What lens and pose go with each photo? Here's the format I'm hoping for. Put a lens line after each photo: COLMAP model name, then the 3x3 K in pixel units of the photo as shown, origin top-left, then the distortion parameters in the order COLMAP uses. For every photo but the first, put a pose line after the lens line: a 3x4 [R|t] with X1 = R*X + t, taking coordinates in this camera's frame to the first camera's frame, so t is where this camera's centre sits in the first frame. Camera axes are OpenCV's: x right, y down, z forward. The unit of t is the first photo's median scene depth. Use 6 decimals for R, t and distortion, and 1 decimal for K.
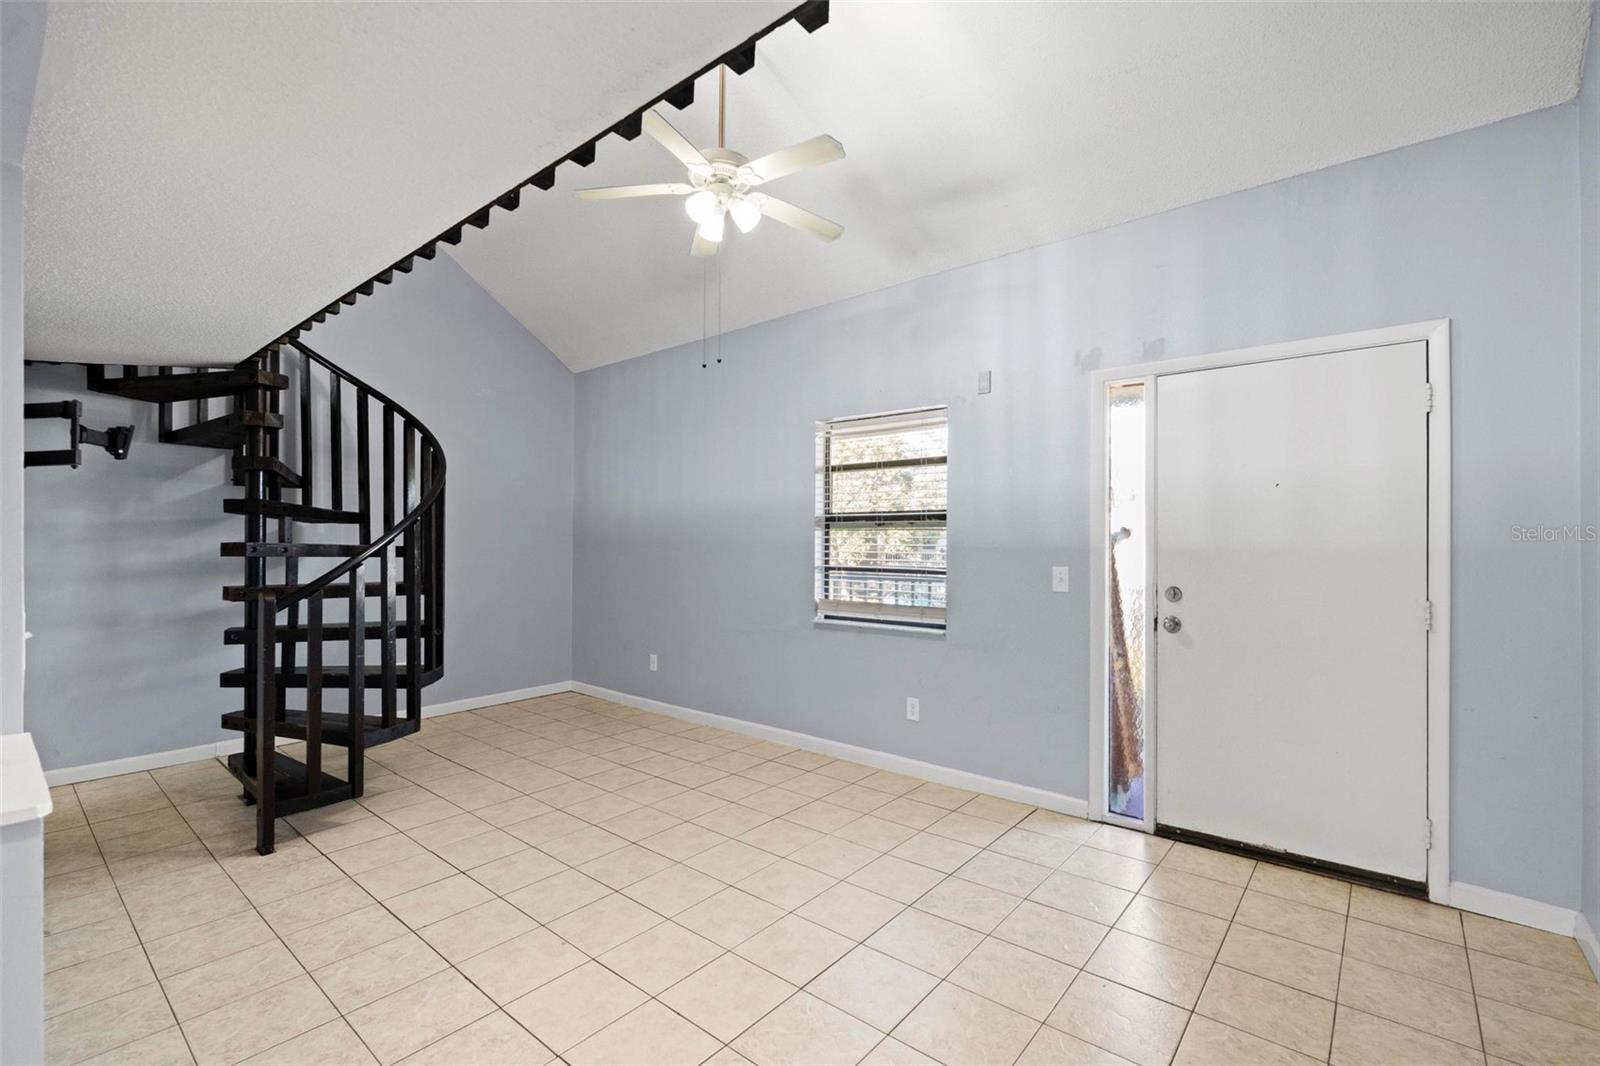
lens RADIAL K [[707.6, 0, 800.0], [0, 707.6, 533.0], [0, 0, 1]] dist [-0.010398, 0.000088]
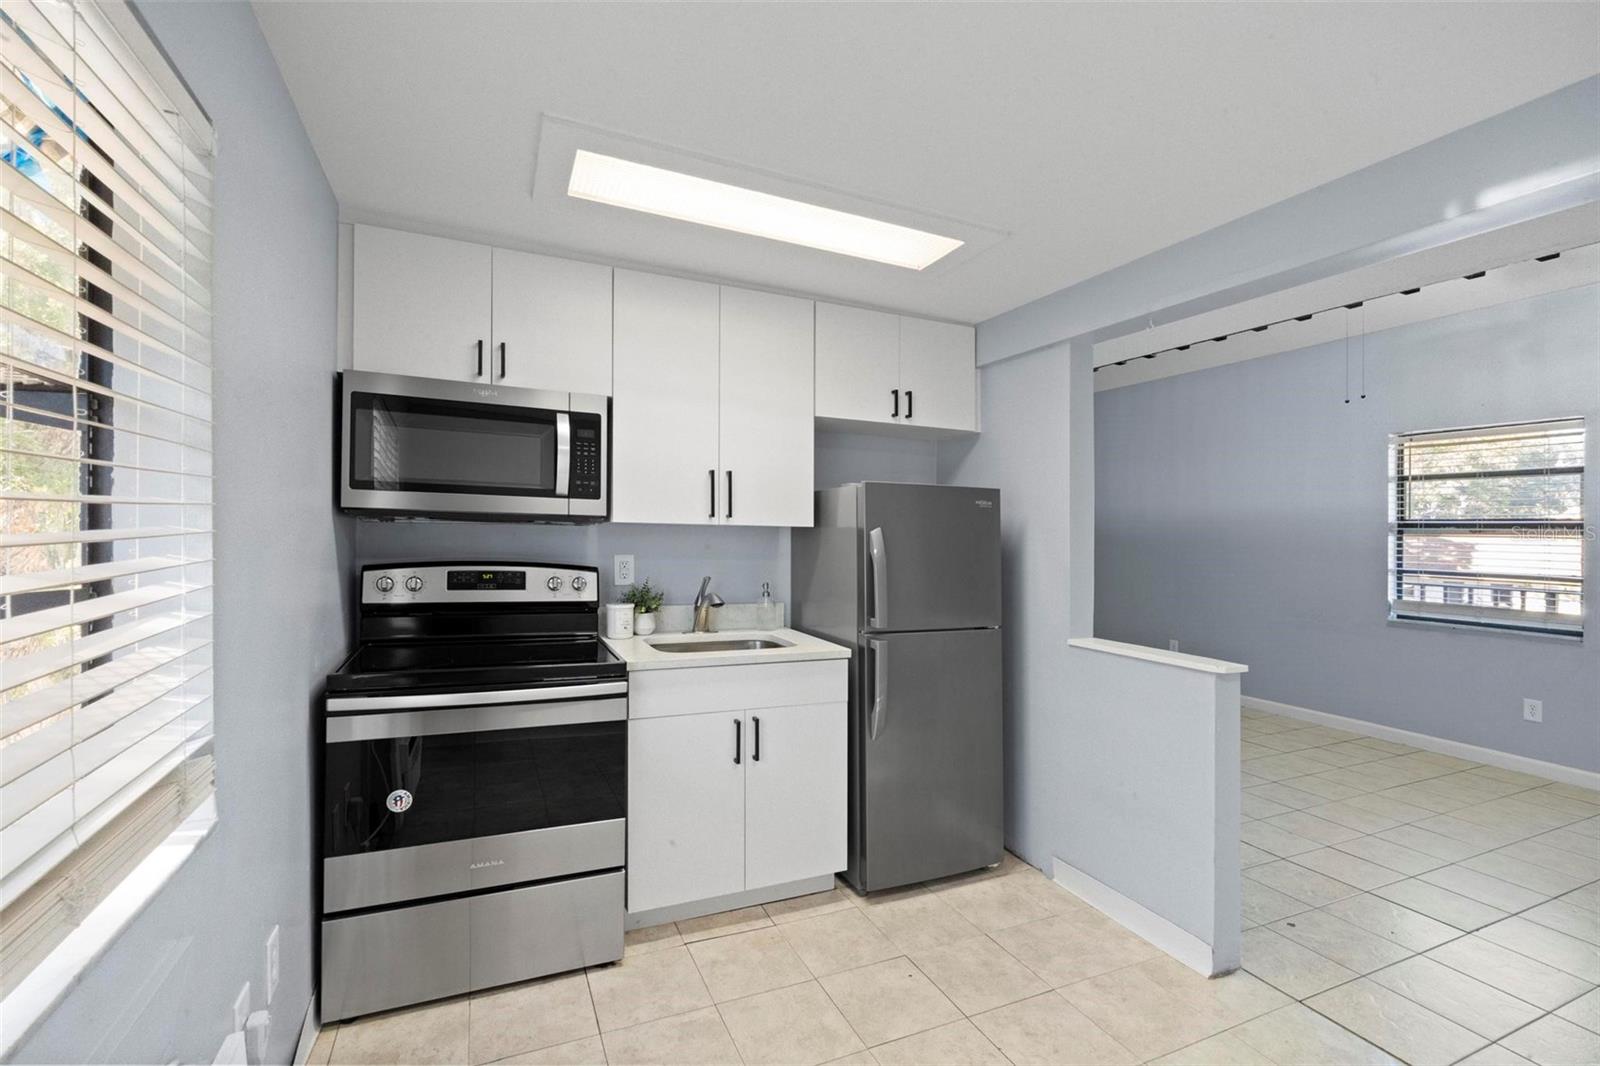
lens RADIAL K [[690.3, 0, 780.9], [0, 690.3, 528.7], [0, 0, 1]] dist [-0.000386, 0.000233]
pose [[0.896939, 0.016007, -0.441865, -0.385967], [-0.015656, 0.999868, 0.004442, -0.005106], [0.441877, 0.002933, 0.897071, -0.398416]]
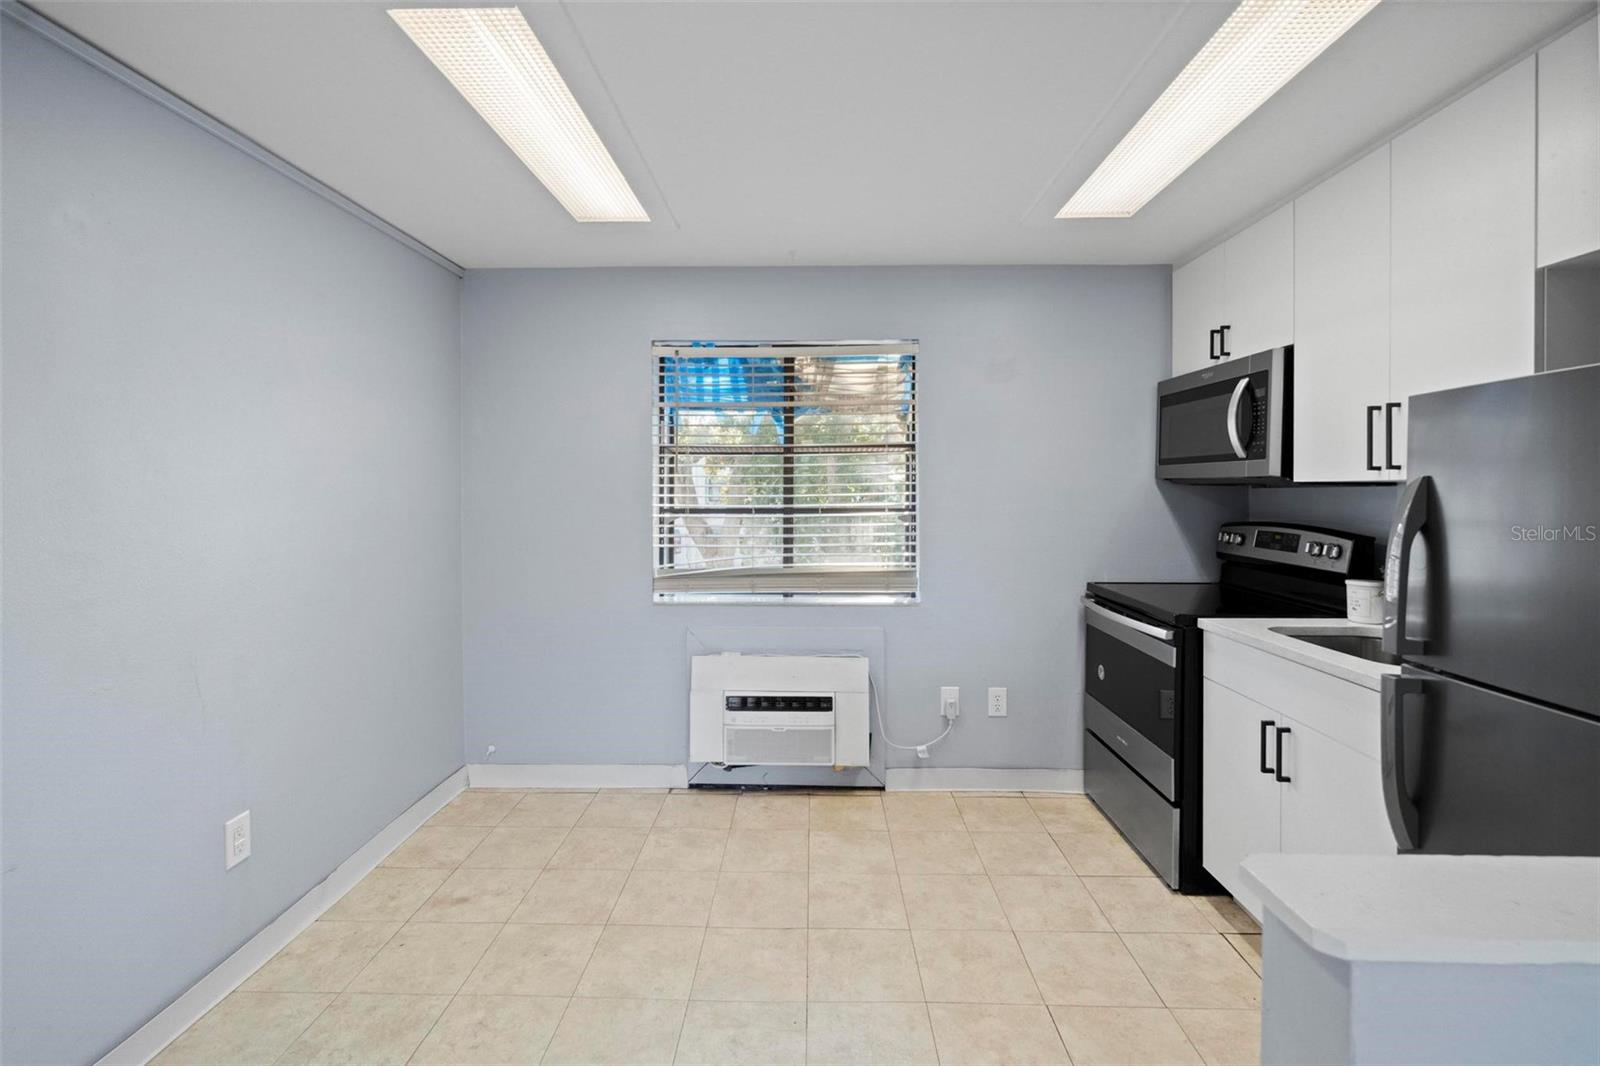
lens RADIAL K [[734.3, 0, 805.9], [0, 734.3, 500.3], [0, 0, 1]] dist [-0.001160, 0.000069]
pose [[-0.774709, 0.008666, -0.632258, -0.099454], [0.008591, 0.999958, 0.003180, 0.004095], [0.632259, -0.002968, -0.774751, 0.325689]]
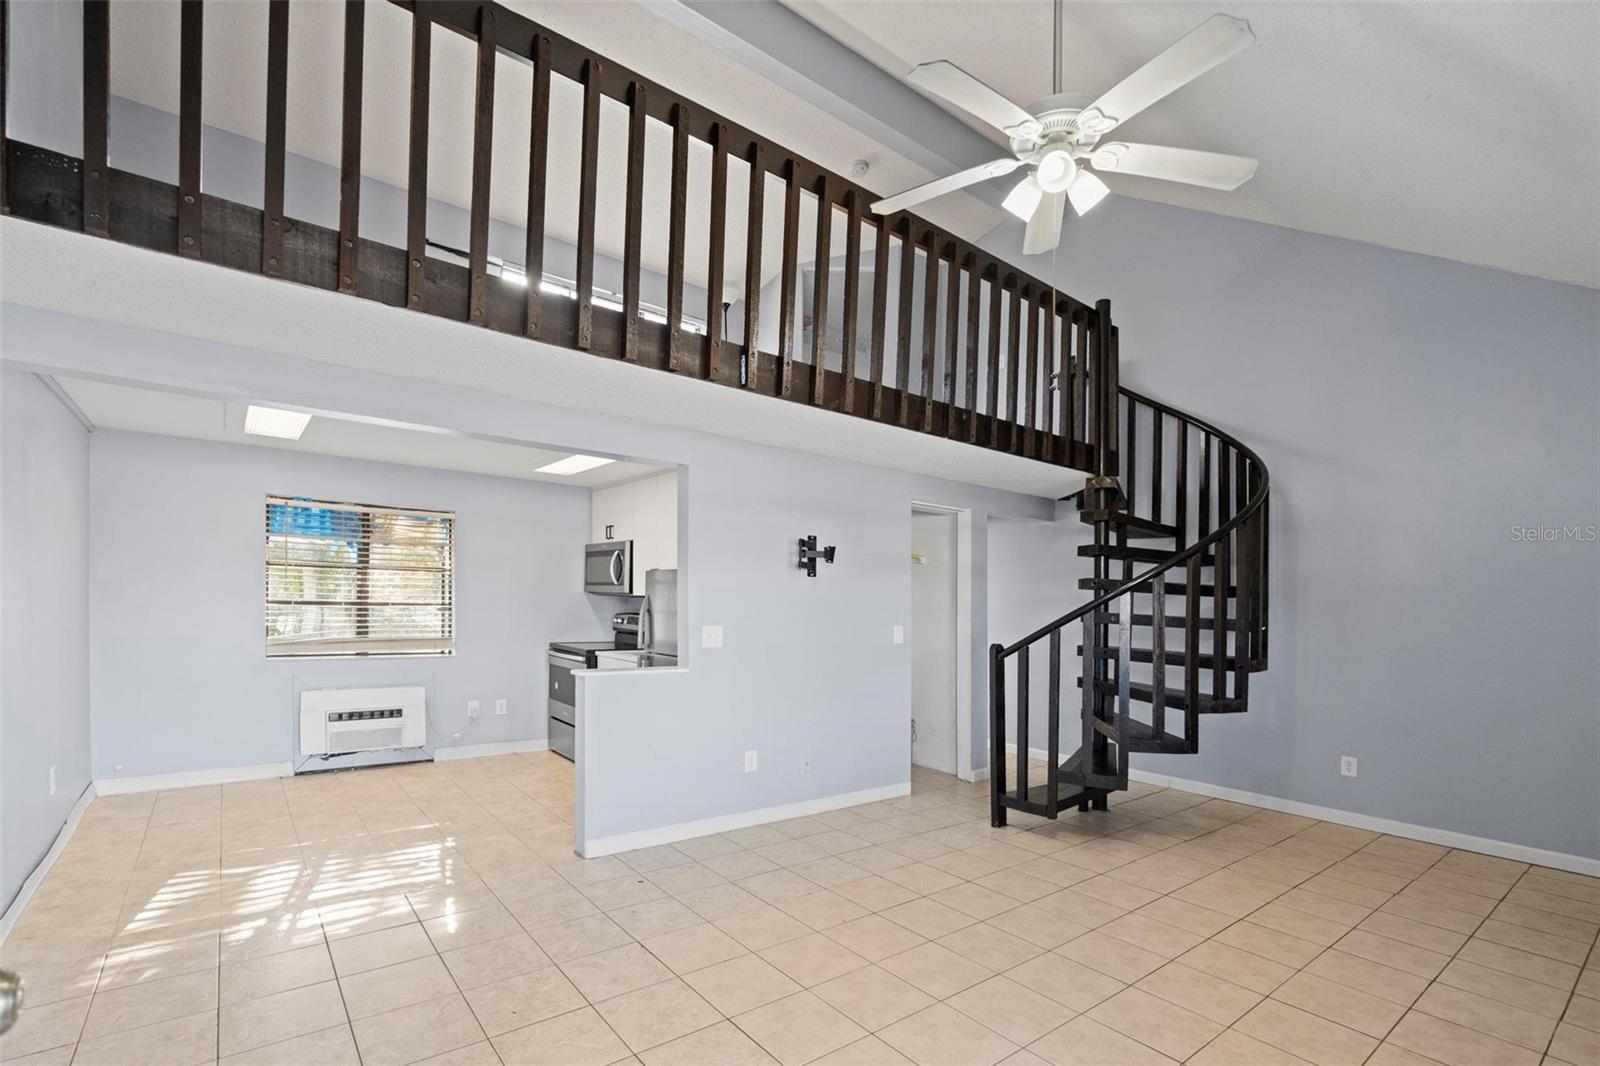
lens RADIAL K [[703.0, 0, 863.2], [0, 703.0, 653.2], [0, 0, 1]] dist [0.001572, 0.000226]
pose [[-0.130768, 0.069582, -0.988968, 0.592231], [-0.017709, 0.997211, 0.072503, -0.001696], [0.991255, 0.026995, -0.129171, 0.779695]]
